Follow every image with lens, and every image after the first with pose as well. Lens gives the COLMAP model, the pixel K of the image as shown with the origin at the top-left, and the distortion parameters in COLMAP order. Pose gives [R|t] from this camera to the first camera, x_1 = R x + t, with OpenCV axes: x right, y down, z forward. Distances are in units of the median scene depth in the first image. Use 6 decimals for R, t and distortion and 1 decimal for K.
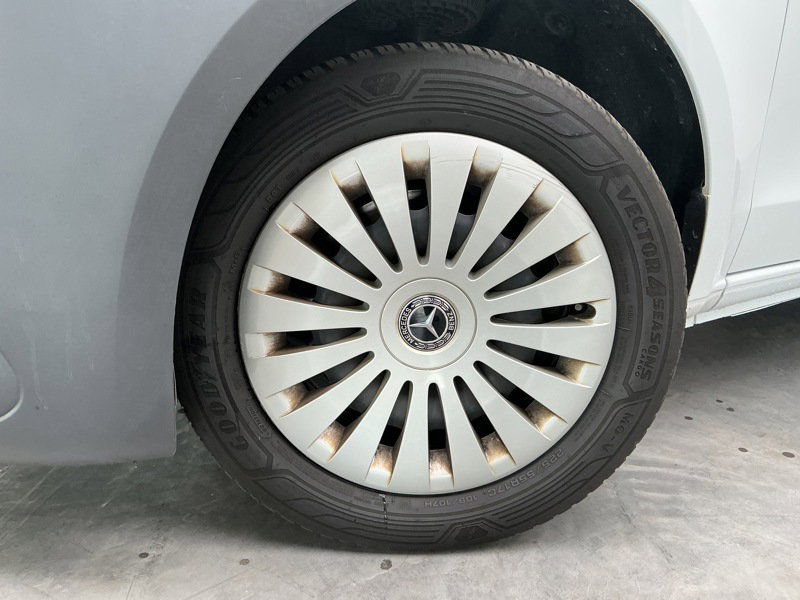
lens RADIAL K [[690.6, 0, 397.6], [0, 690.6, 302.8], [0, 0, 1]] dist [0.055127, -0.121093]
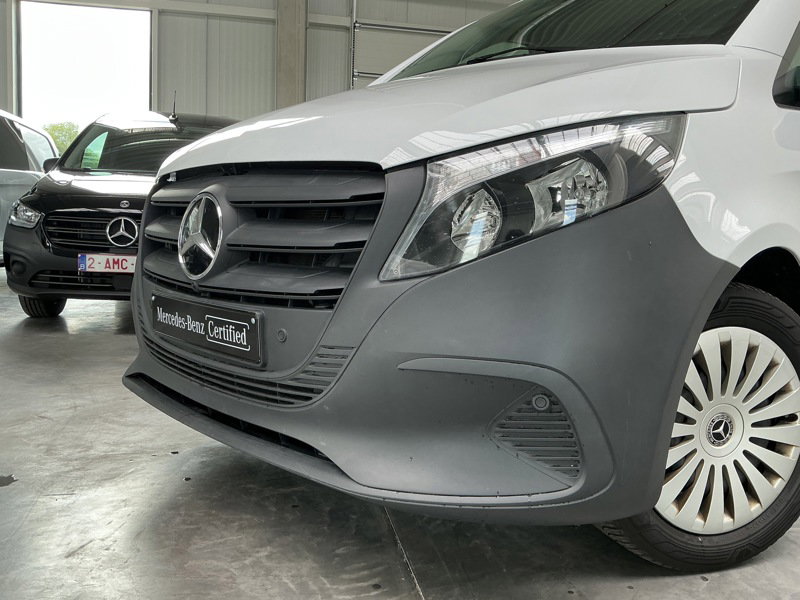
lens RADIAL K [[690.6, 0, 383.0], [0, 690.6, 305.1], [0, 0, 1]] dist [0.055127, -0.121093]
pose [[0.967116, -0.017180, 0.253755, -1.237034], [0.063461, 0.982459, -0.175348, -0.027853], [-0.246292, 0.185686, 0.951242, -0.543328]]
